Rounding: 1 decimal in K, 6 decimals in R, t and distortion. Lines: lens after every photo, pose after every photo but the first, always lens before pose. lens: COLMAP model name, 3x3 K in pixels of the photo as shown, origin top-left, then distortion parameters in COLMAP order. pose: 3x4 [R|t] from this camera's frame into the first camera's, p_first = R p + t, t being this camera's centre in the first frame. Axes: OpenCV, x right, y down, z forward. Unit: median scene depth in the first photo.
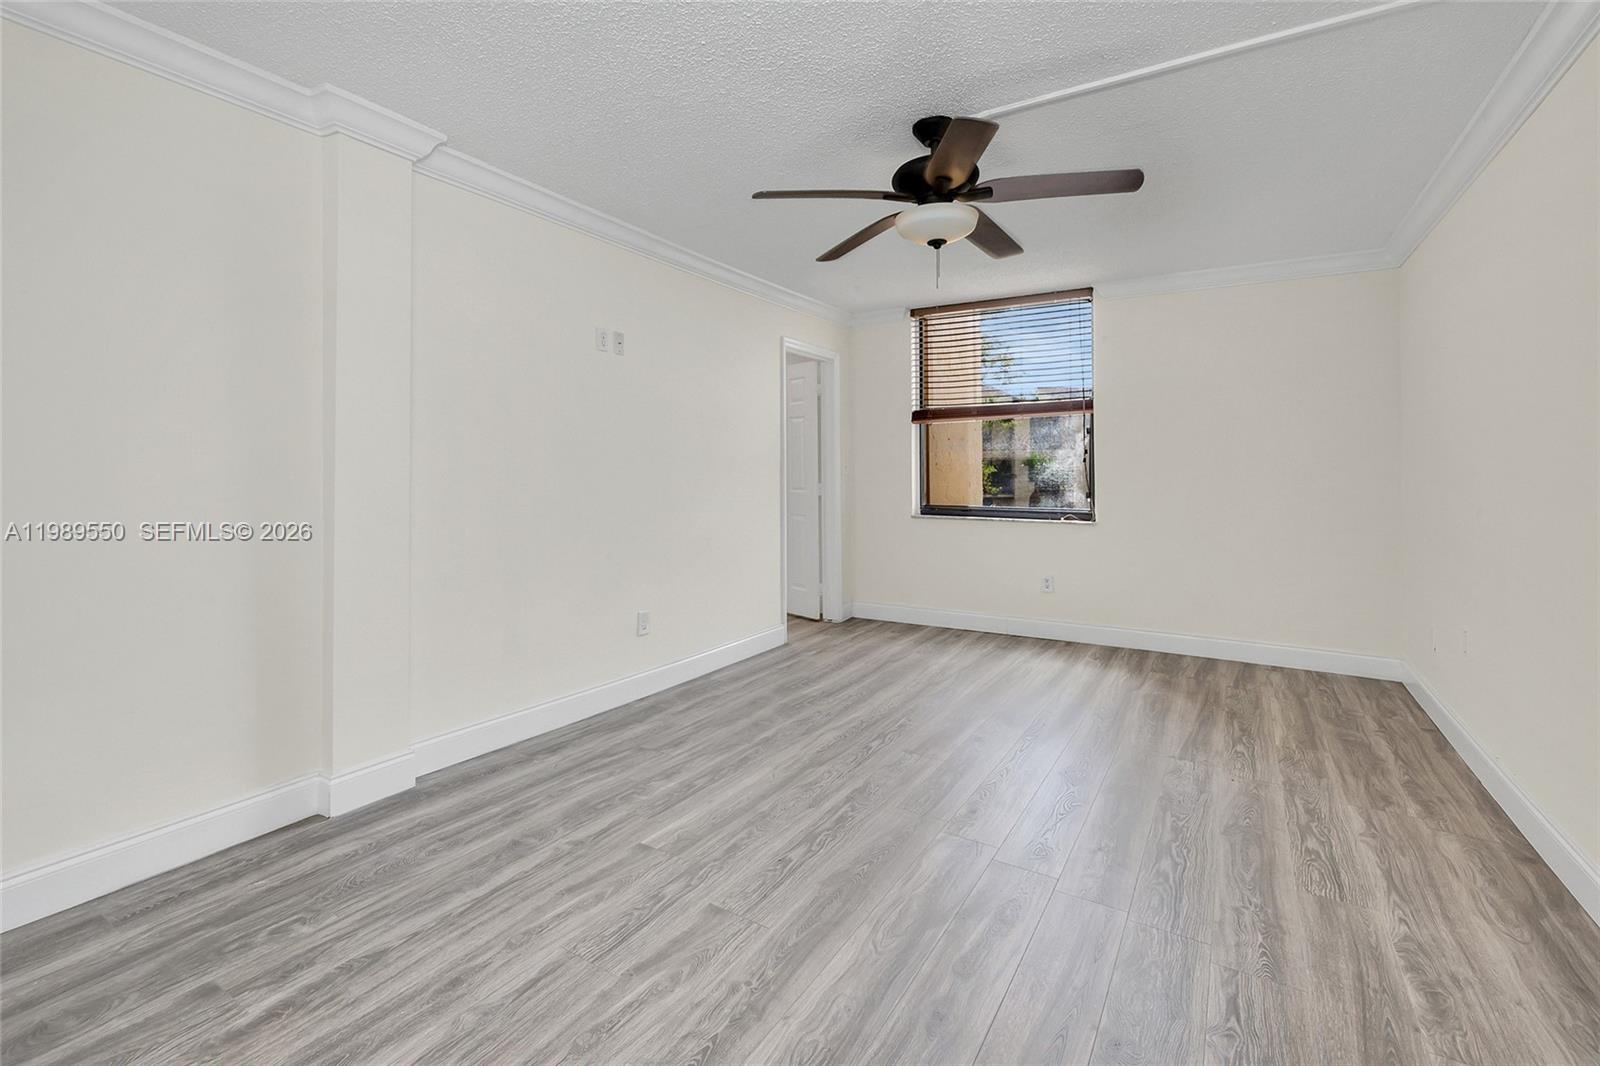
lens RADIAL K [[635.3, 0, 800.0], [0, 635.3, 533.0], [0, 0, 1]] dist [-0.002372, -0.000170]
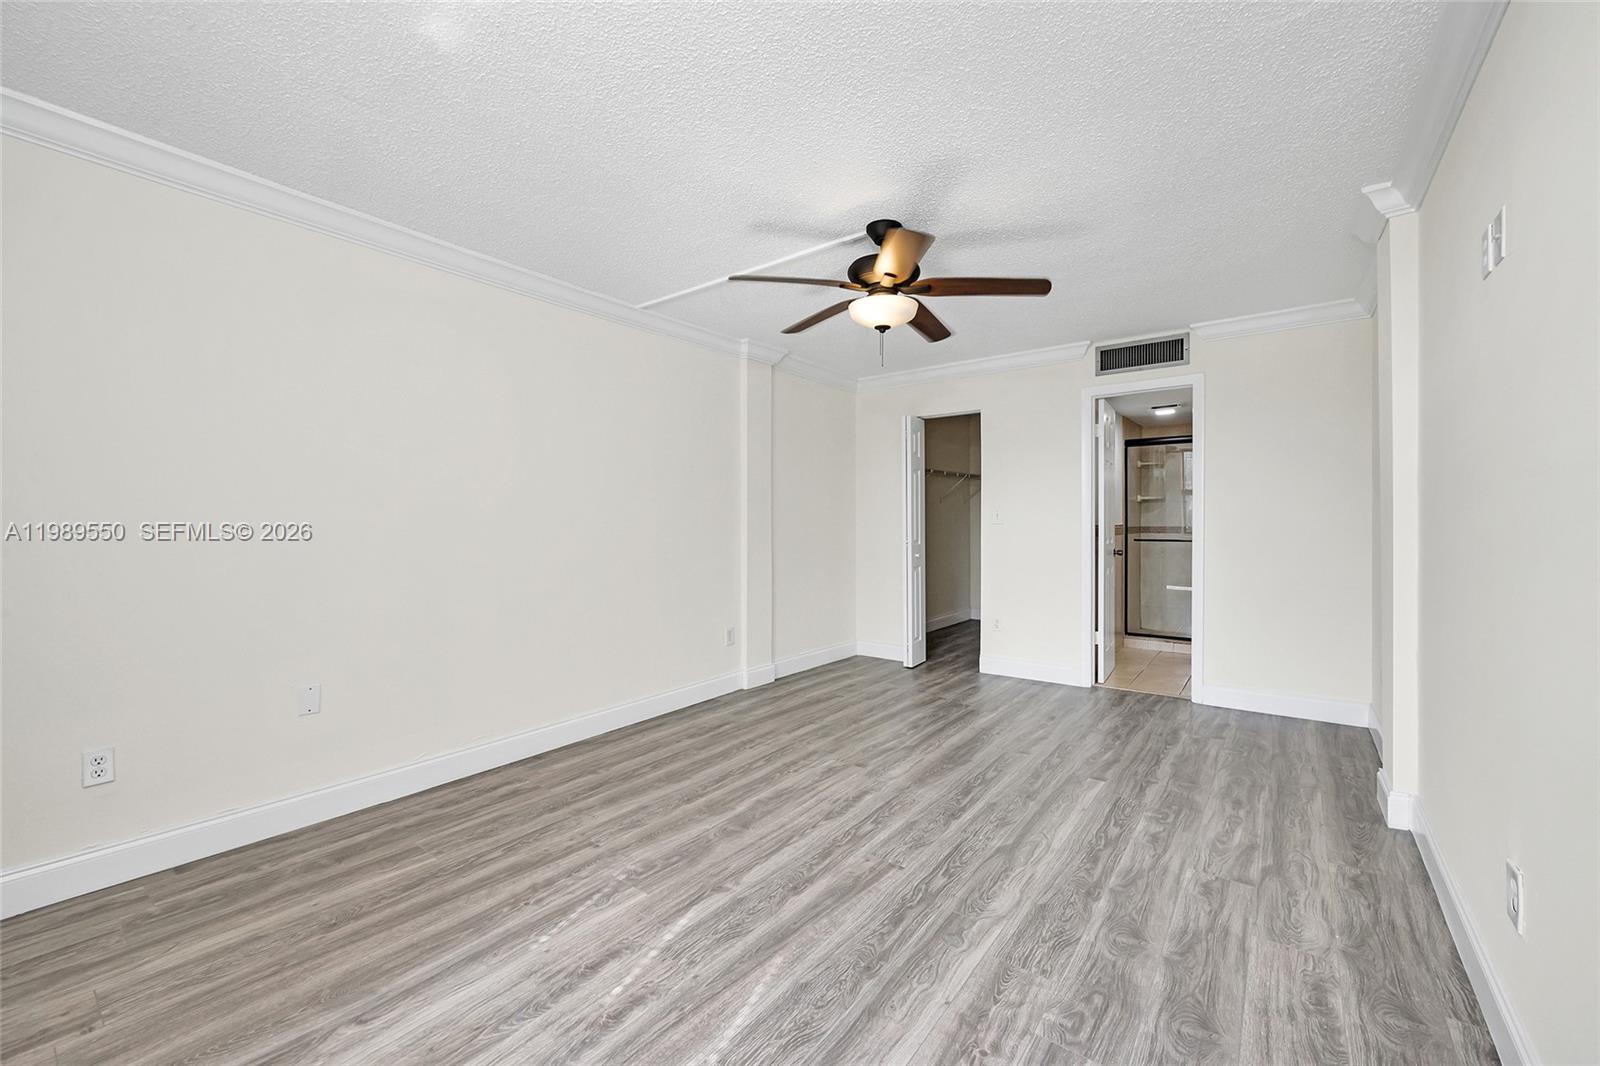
lens RADIAL K [[635.3, 0, 800.0], [0, 635.3, 533.0], [0, 0, 1]] dist [-0.002372, -0.000170]
pose [[-0.995110, -0.002635, 0.098739, 0.280974], [0.008456, 0.993702, 0.111735, -0.226936], [-0.098411, 0.112024, -0.988820, 2.302315]]
